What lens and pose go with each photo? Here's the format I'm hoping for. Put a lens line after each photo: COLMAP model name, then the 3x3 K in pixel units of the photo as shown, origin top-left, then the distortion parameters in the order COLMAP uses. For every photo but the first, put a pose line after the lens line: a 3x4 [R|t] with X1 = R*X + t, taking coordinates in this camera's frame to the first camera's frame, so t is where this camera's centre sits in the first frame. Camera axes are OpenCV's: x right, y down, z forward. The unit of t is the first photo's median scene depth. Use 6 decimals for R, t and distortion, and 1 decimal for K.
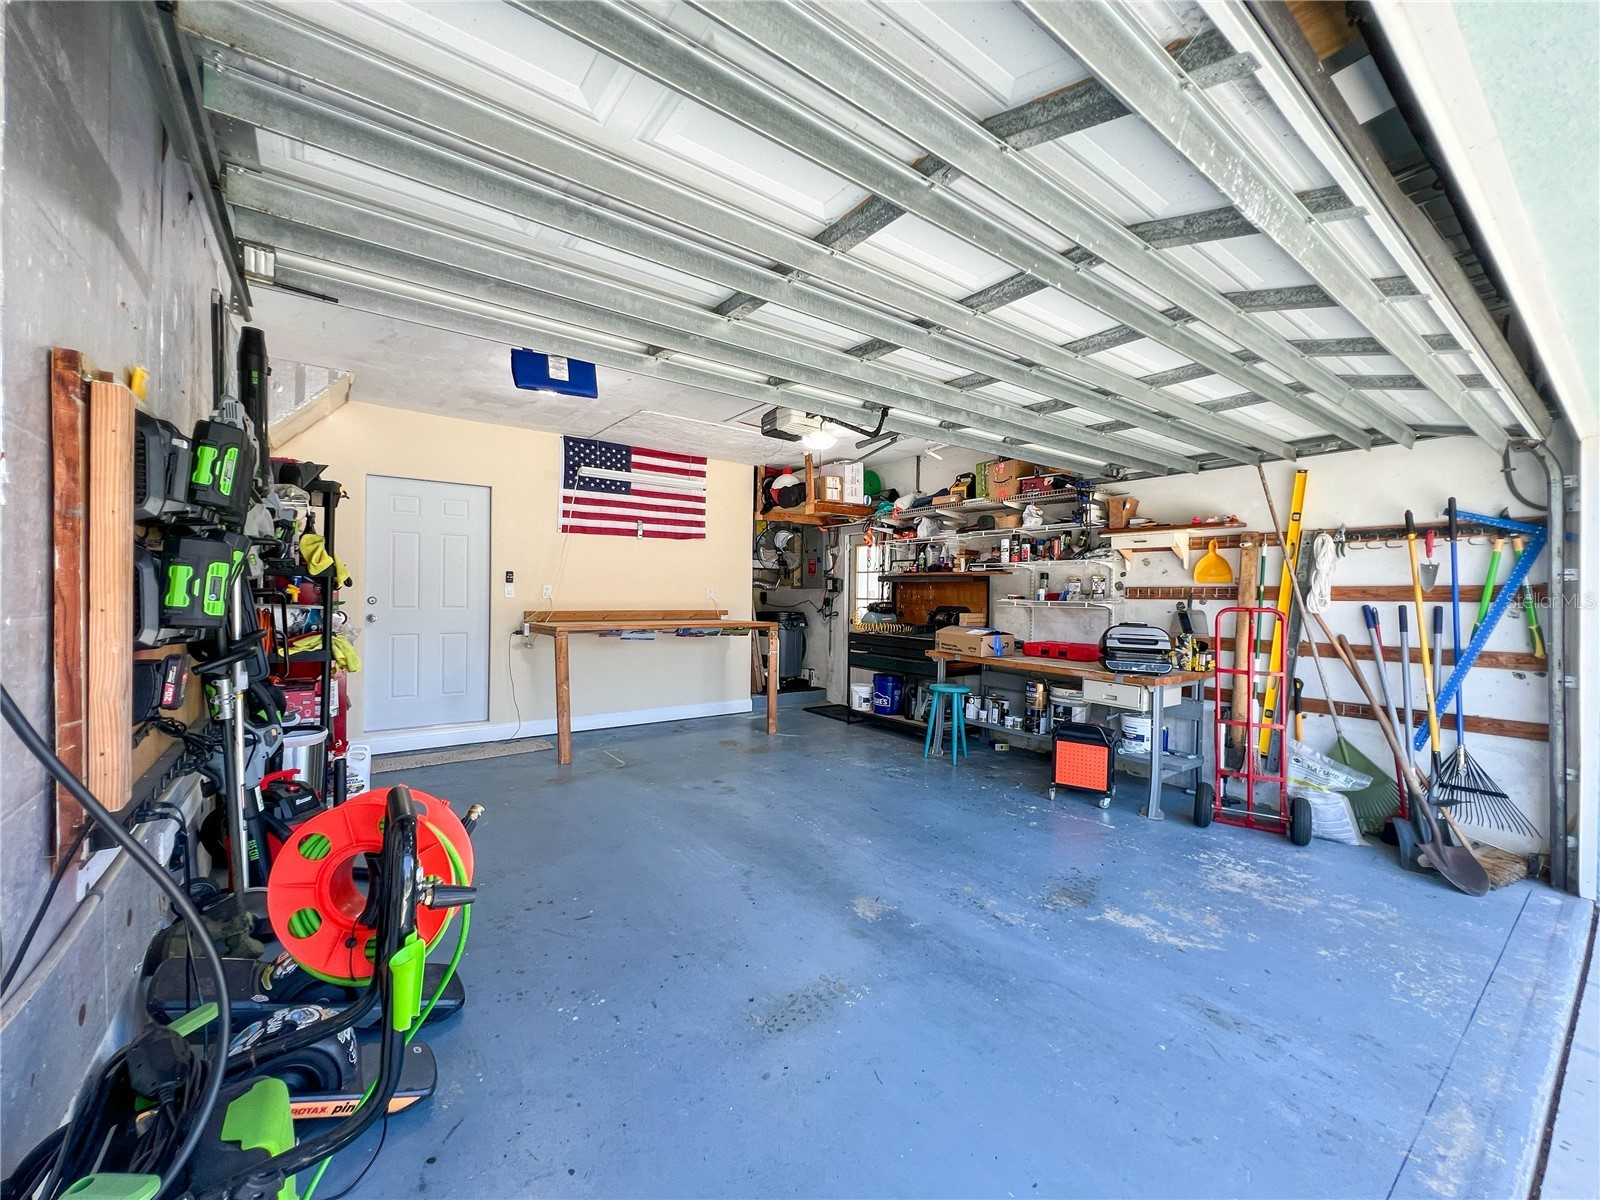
lens RADIAL K [[641.1, 0, 796.9], [0, 641.1, 598.3], [0, 0, 1]] dist [-0.003318, 0.001017]
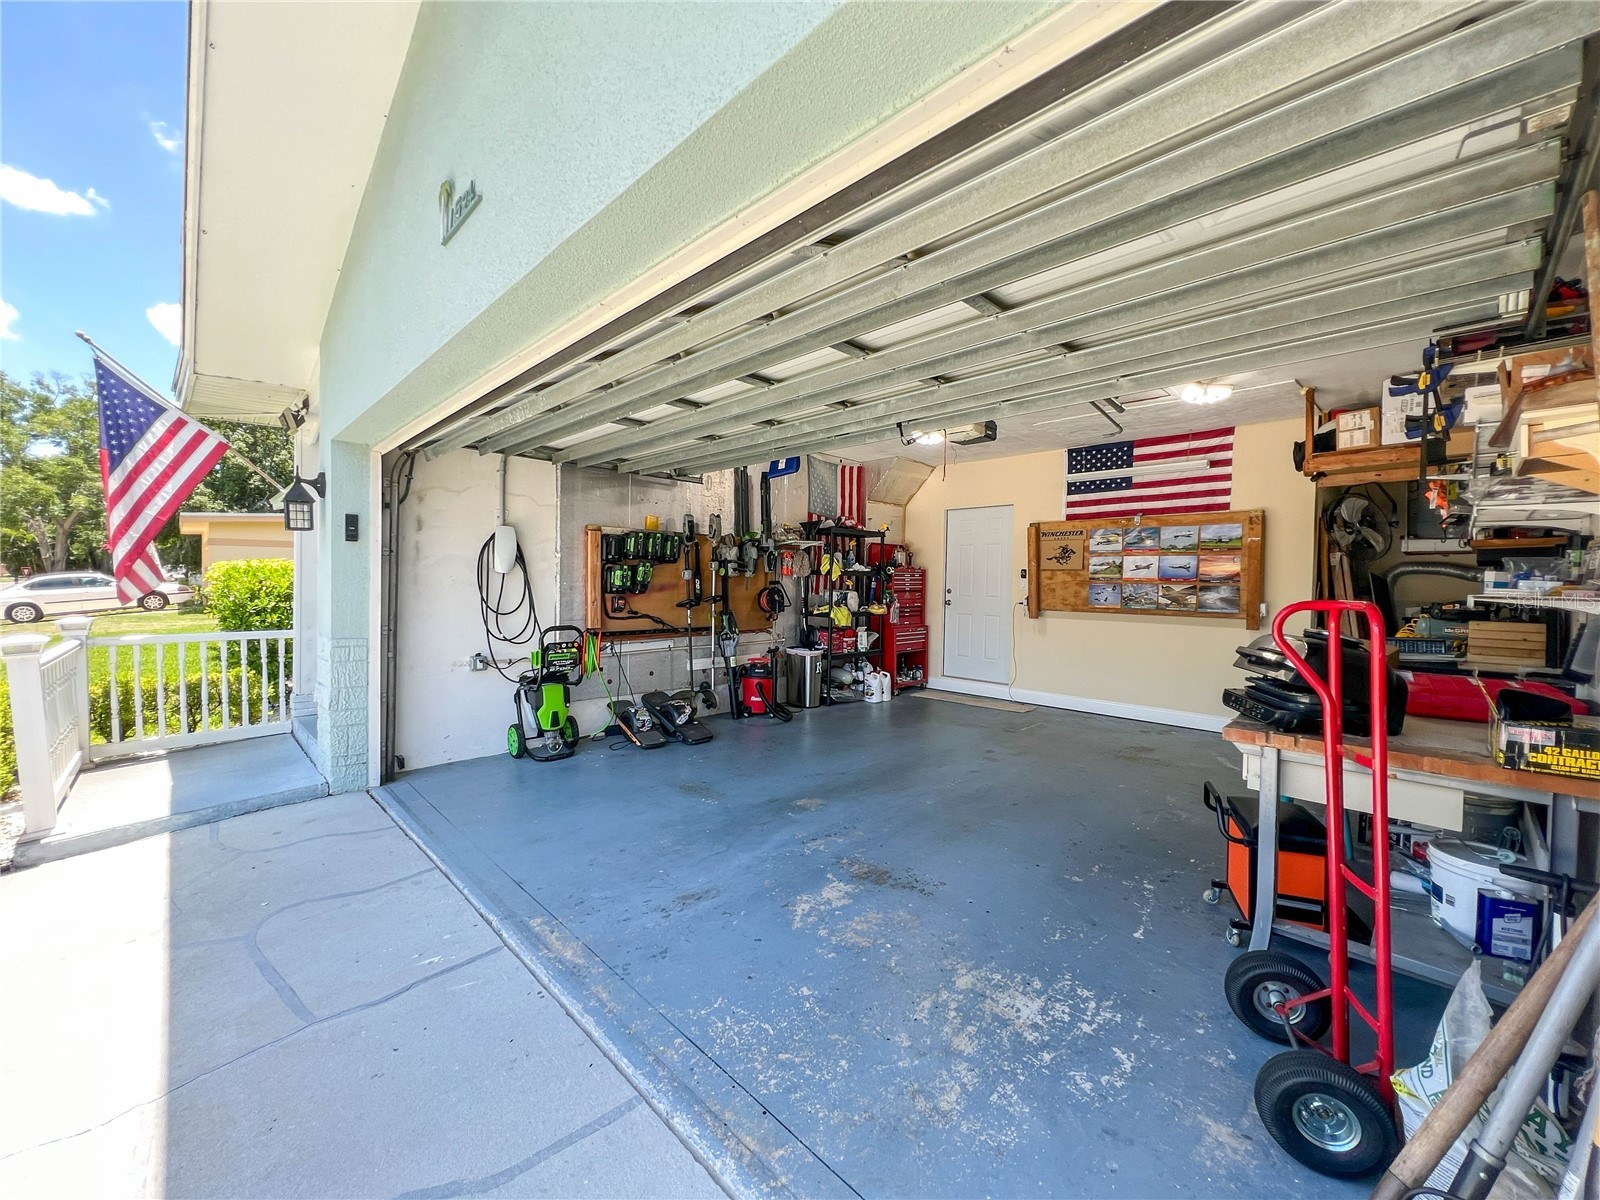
lens RADIAL K [[641.1, 0, 796.9], [0, 641.1, 598.3], [0, 0, 1]] dist [-0.003318, 0.001017]
pose [[0.134083, 0.013433, -0.990879, 1.176260], [-0.020805, 0.999726, 0.010738, 0.017288], [0.990752, 0.019176, 0.134326, 0.613723]]
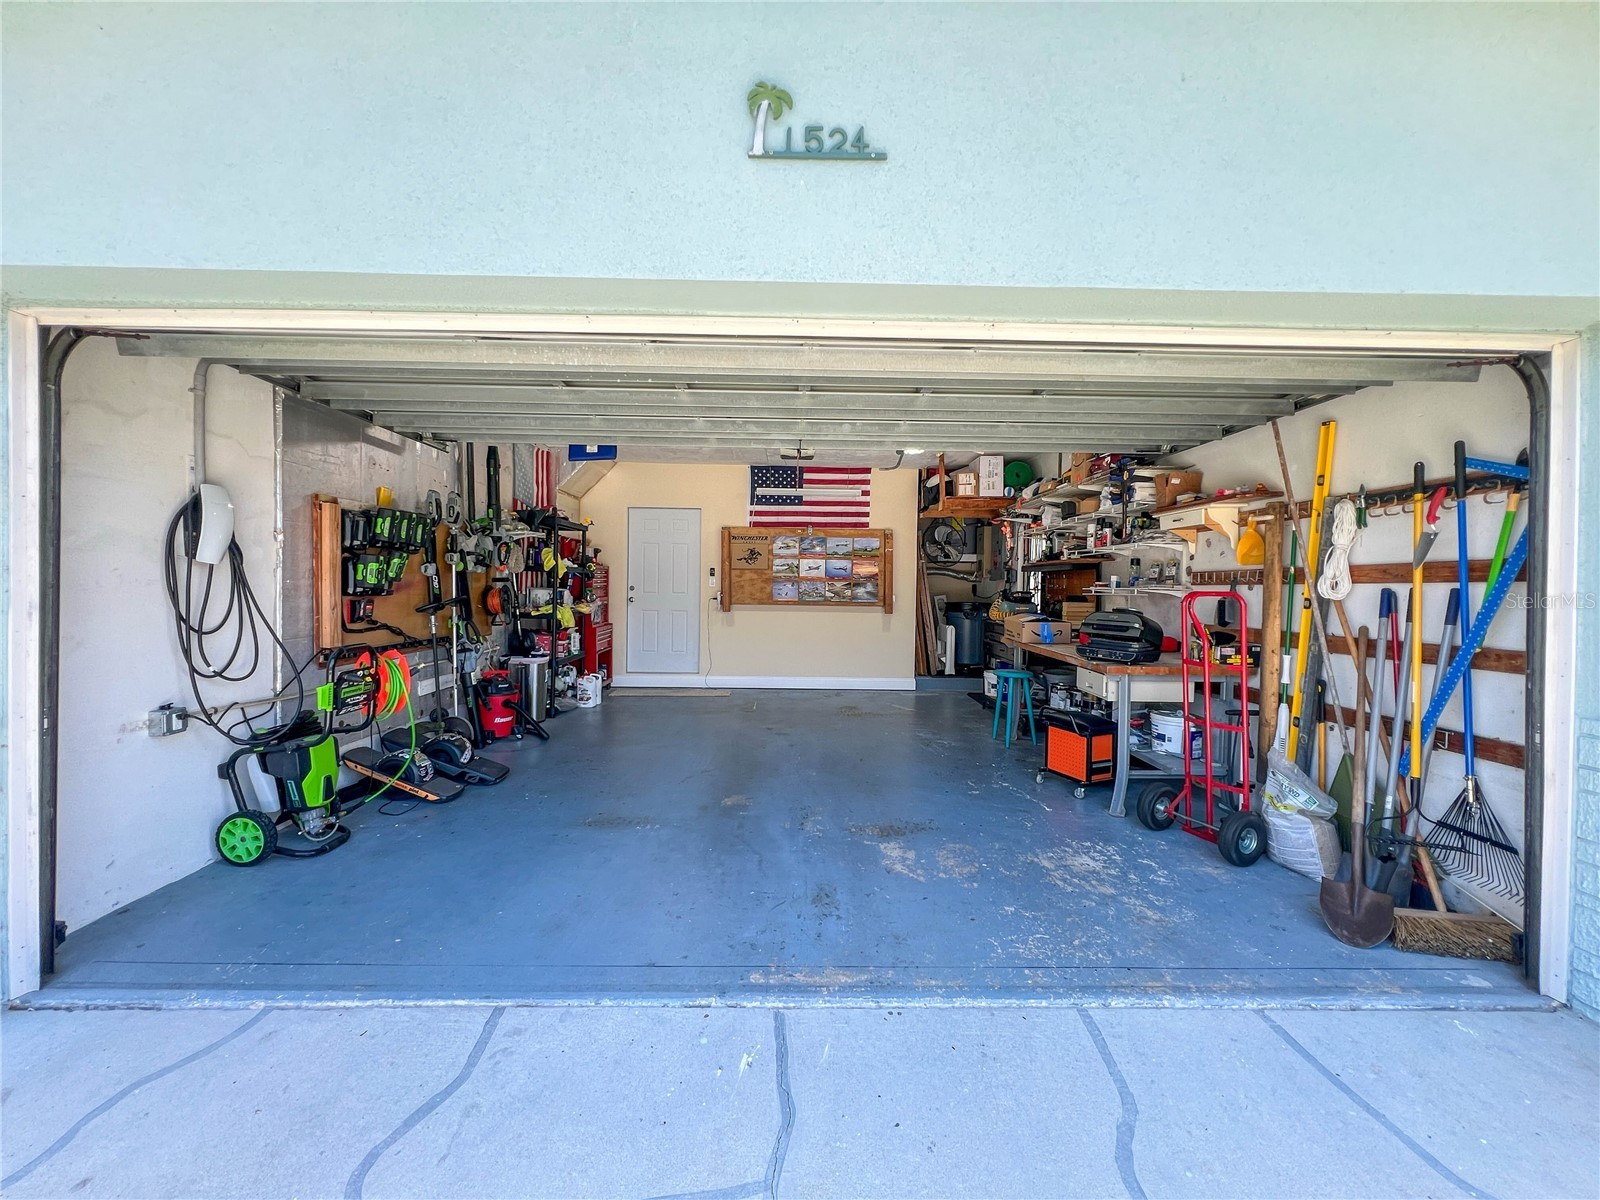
lens RADIAL K [[641.1, 0, 796.9], [0, 641.1, 598.3], [0, 0, 1]] dist [-0.003318, 0.001017]
pose [[0.813767, 0.008259, -0.581133, 0.816382], [-0.006762, 0.999966, 0.004743, 0.025735], [0.581152, 0.000070, 0.813795, -0.050209]]
